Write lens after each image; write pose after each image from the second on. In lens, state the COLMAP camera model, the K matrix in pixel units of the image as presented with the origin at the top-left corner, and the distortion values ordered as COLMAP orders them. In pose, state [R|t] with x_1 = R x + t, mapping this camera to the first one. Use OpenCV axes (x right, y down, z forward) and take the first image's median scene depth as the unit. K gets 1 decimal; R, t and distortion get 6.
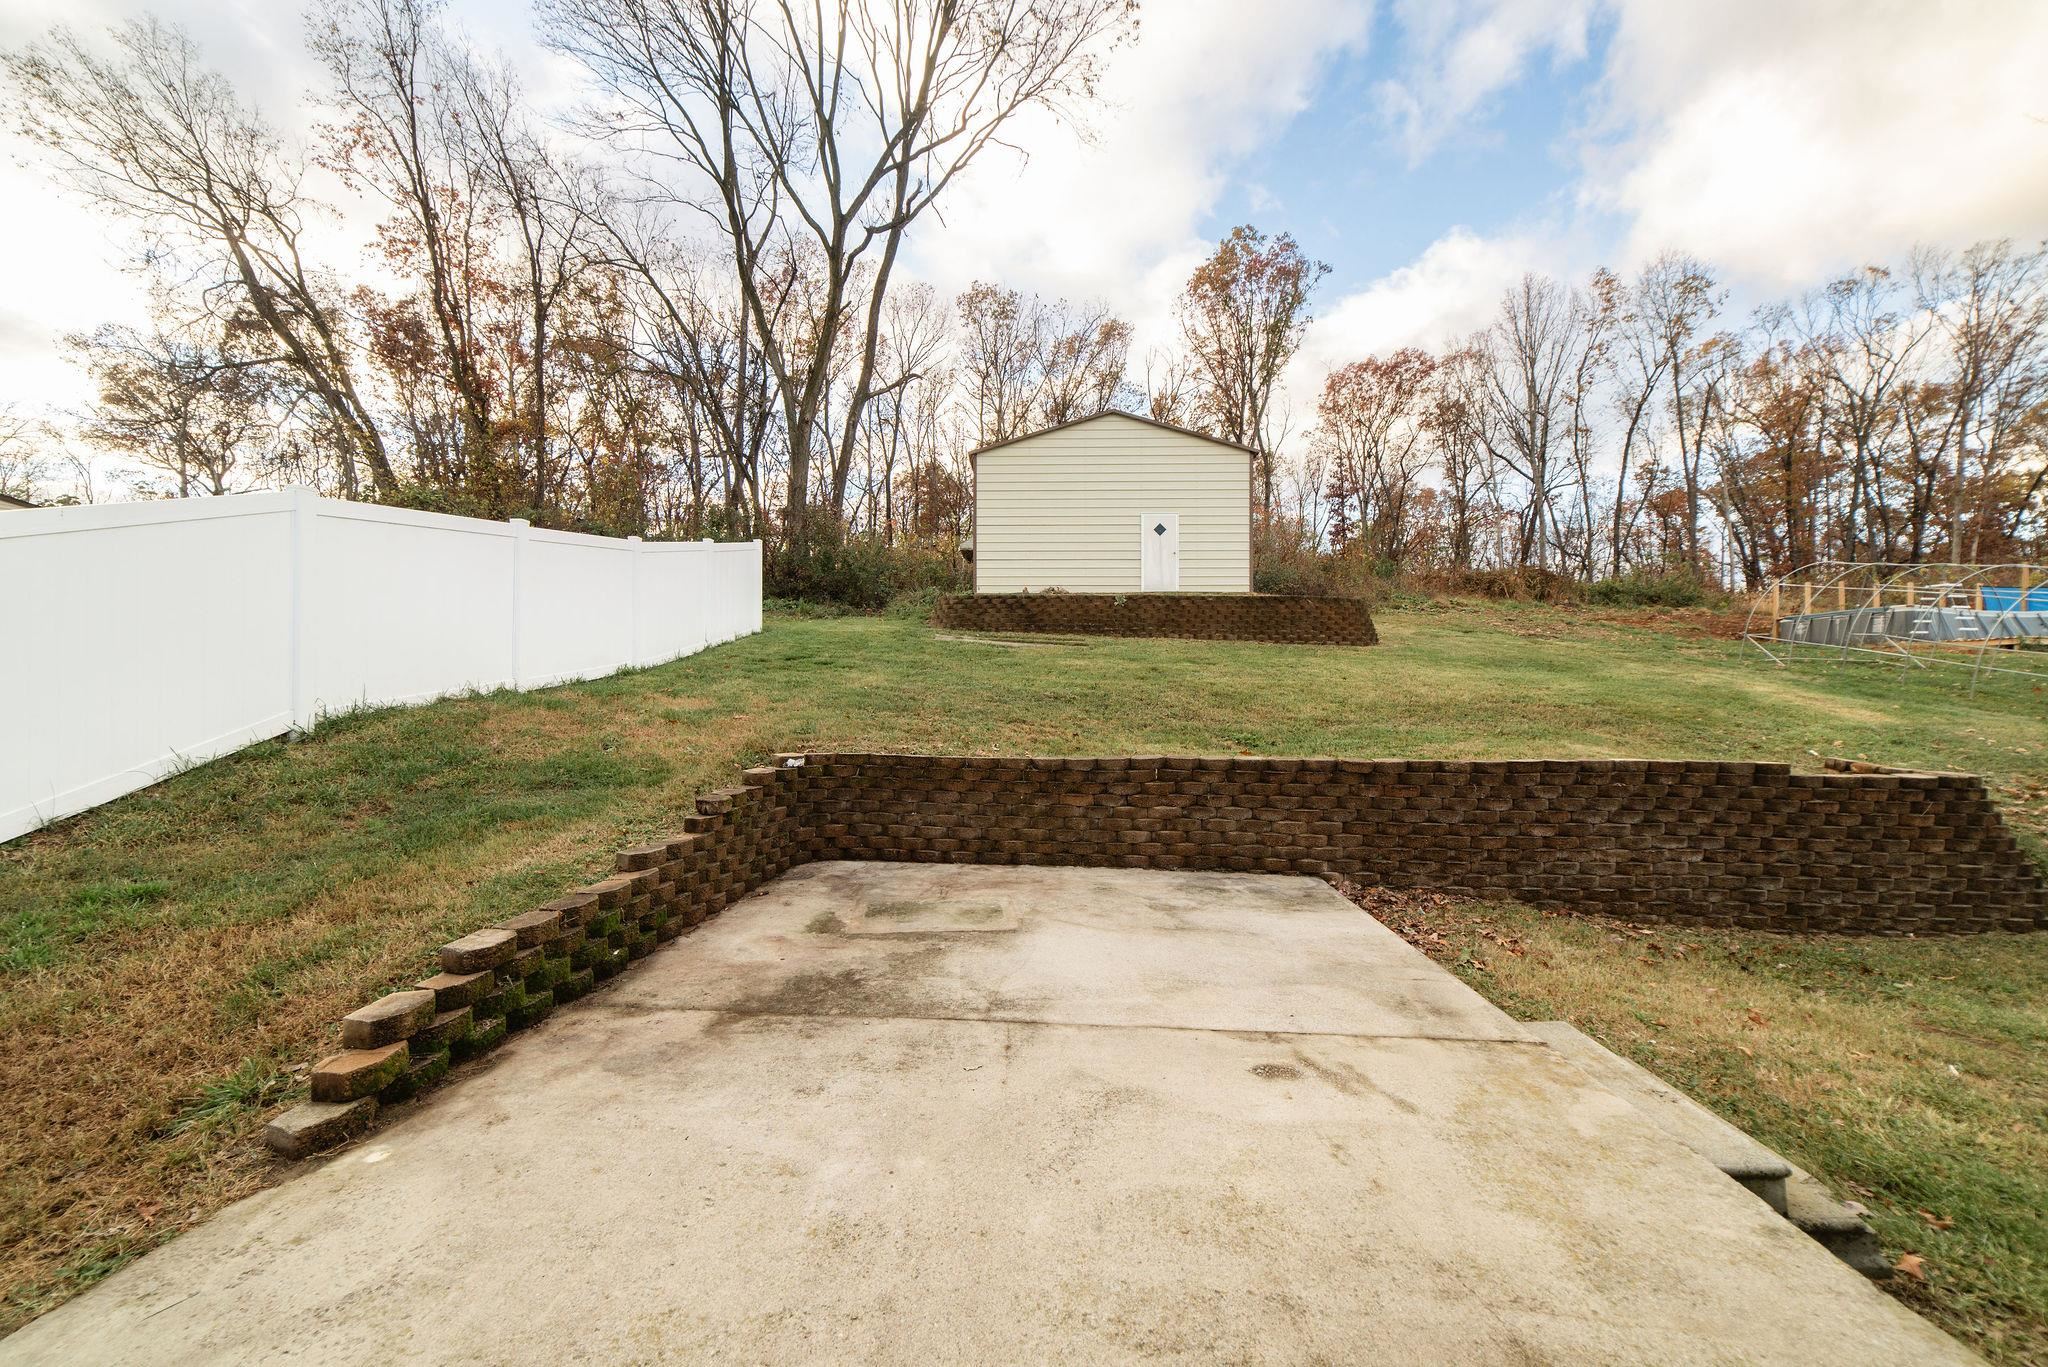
lens RADIAL K [[802.9, 0, 1021.9], [0, 802.9, 688.6], [0, 0, 1]] dist [0.003357, 0.000989]
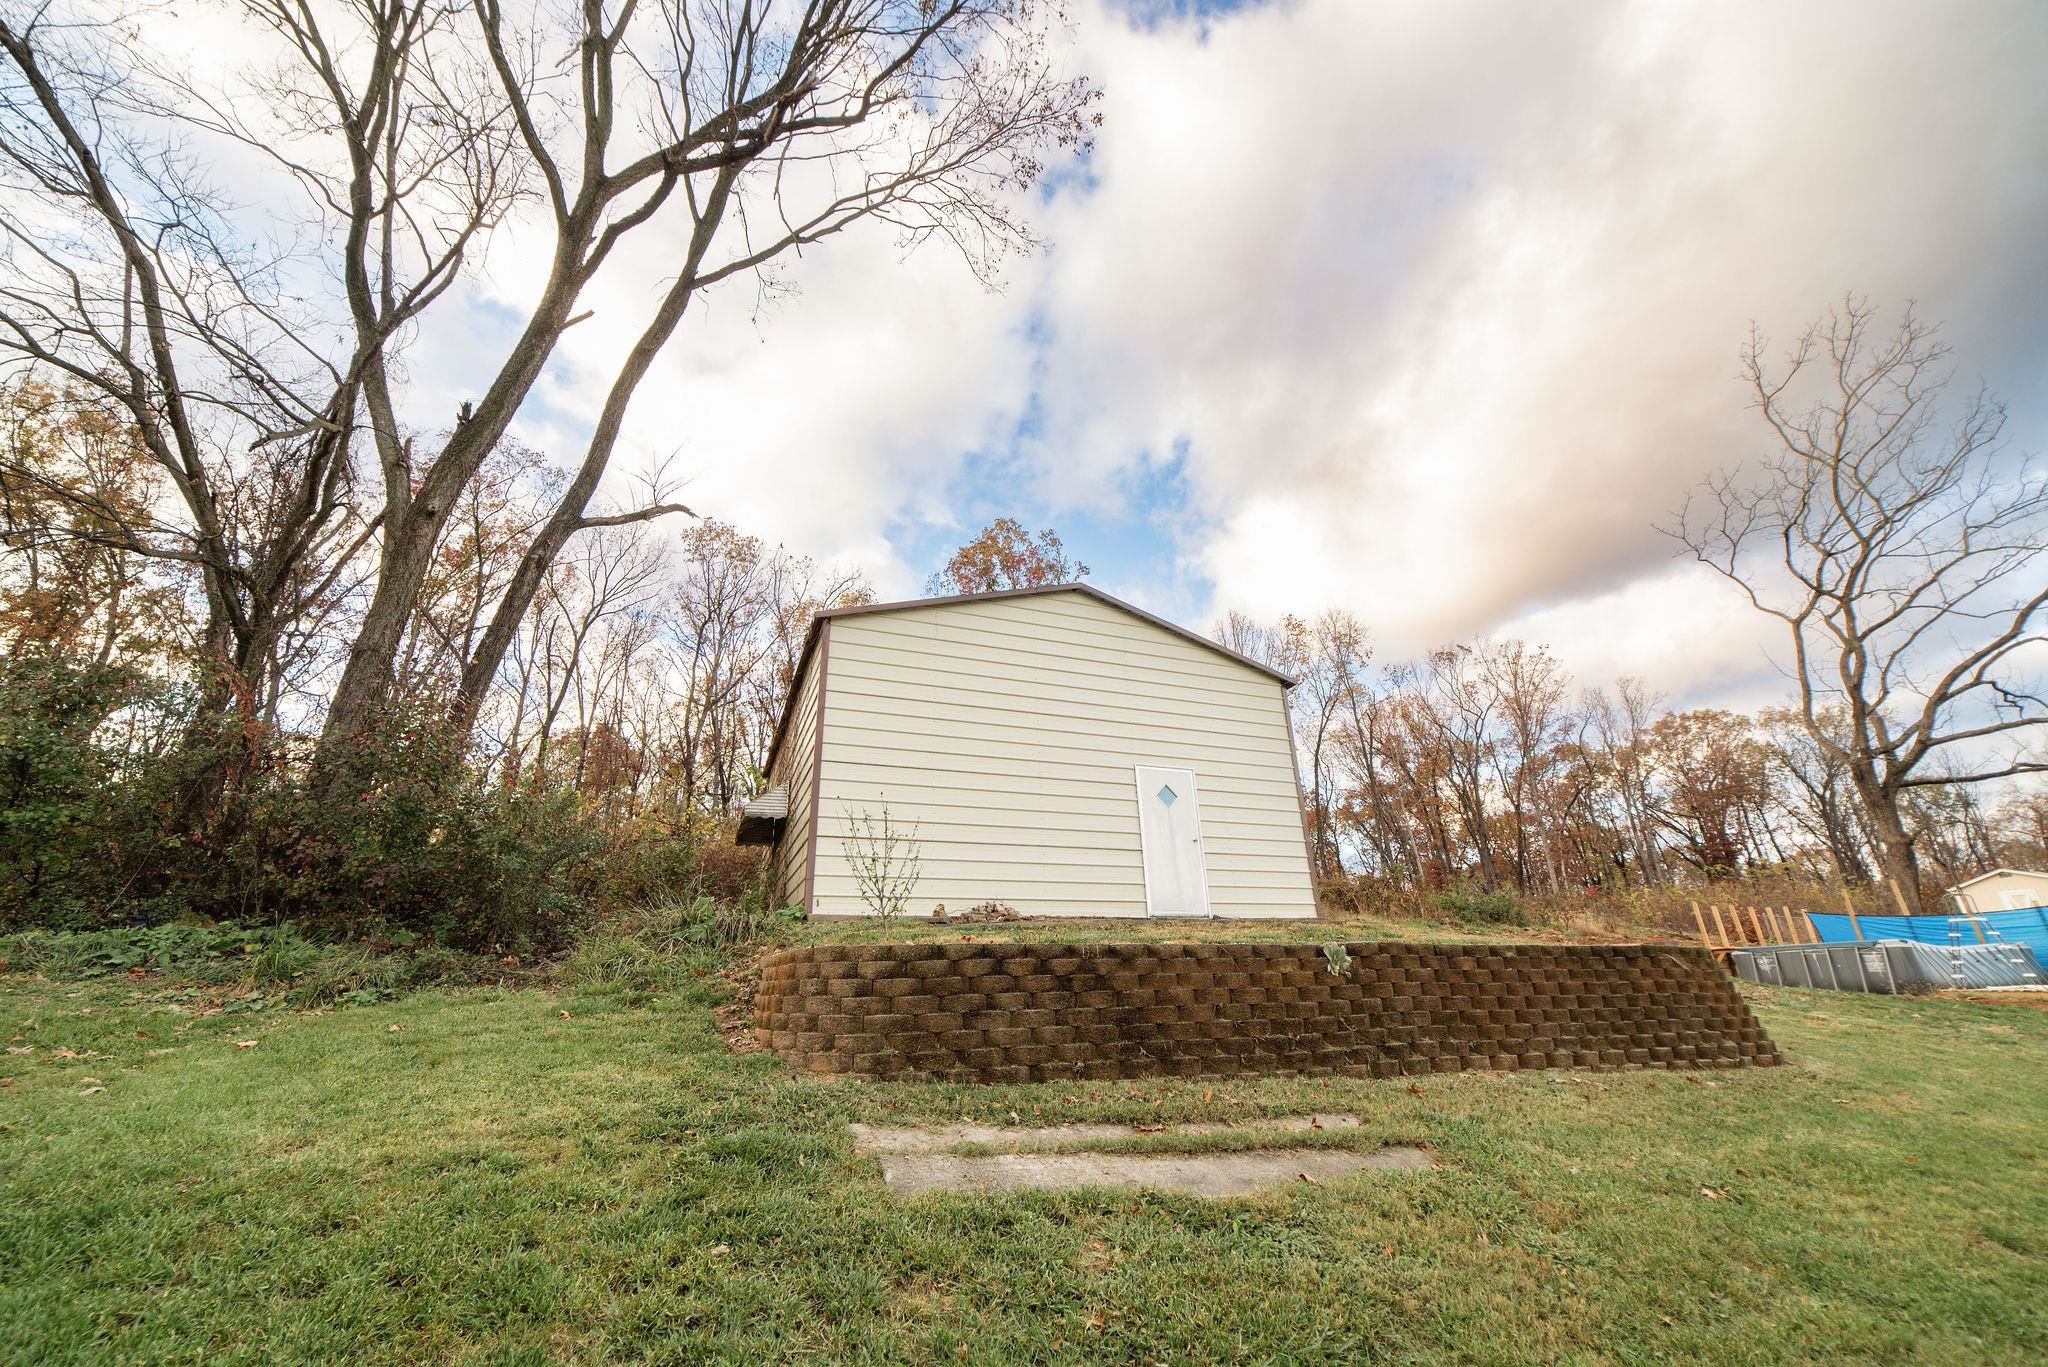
lens RADIAL K [[802.9, 0, 1031.7], [0, 802.9, 681.8], [0, 0, 1]] dist [0.003357, 0.000989]
pose [[0.919224, 0.120115, 0.374965, -0.121944], [0.023858, 0.933589, -0.357550, -0.077940], [-0.393011, 0.337615, 0.855312, 0.541954]]
